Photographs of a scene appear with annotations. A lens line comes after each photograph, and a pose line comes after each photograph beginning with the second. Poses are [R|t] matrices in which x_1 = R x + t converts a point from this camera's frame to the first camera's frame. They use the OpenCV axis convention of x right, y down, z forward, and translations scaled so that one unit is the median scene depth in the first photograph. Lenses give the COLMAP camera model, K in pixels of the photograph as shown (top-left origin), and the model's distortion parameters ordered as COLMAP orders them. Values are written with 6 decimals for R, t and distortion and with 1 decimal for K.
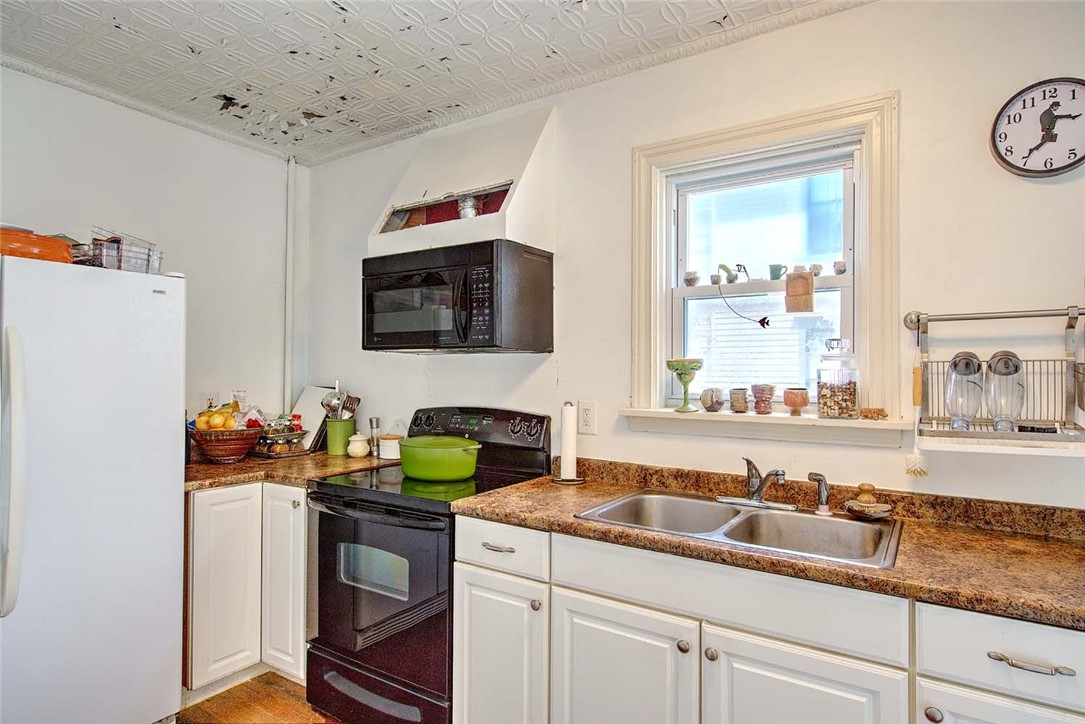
lens RADIAL K [[602.1, 0, 541.8], [0, 602.1, 365.6], [0, 0, 1]] dist [-0.001307, -0.001540]
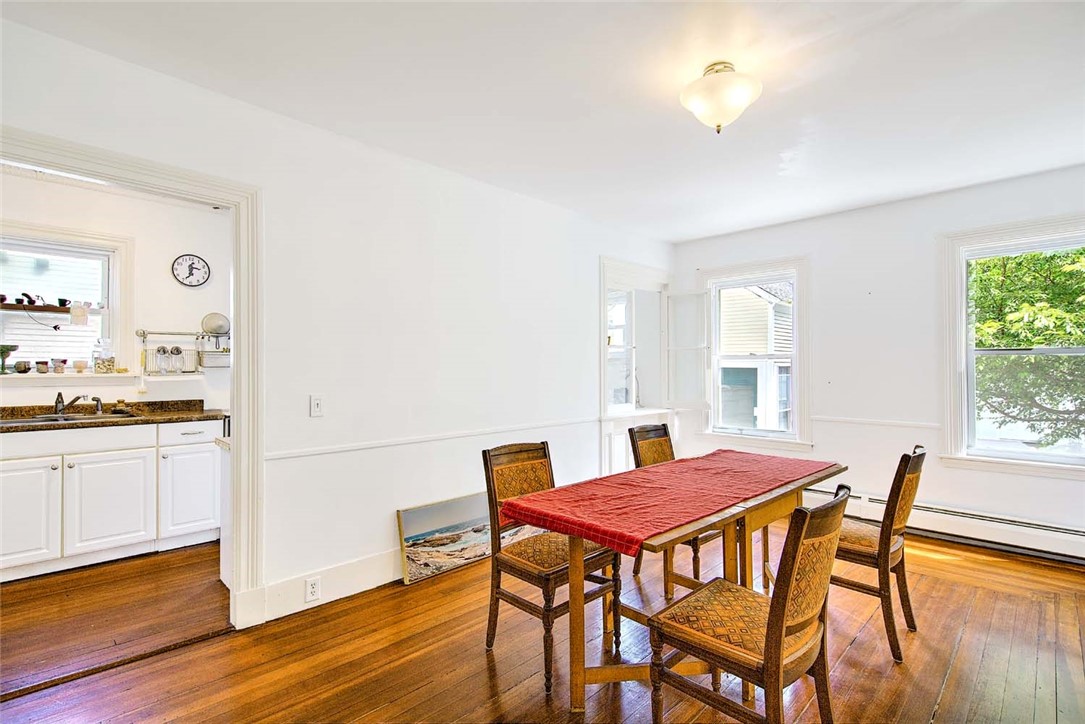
lens RADIAL K [[518.8, 0, 542.9], [0, 518.8, 363.9], [0, 0, 1]] dist [-0.000844, -0.000273]
pose [[0.202412, 0.003732, 0.979293, -1.129026], [-0.008558, 0.999961, -0.002042, 0.043157], [-0.979263, -0.007967, 0.202436, -1.052701]]
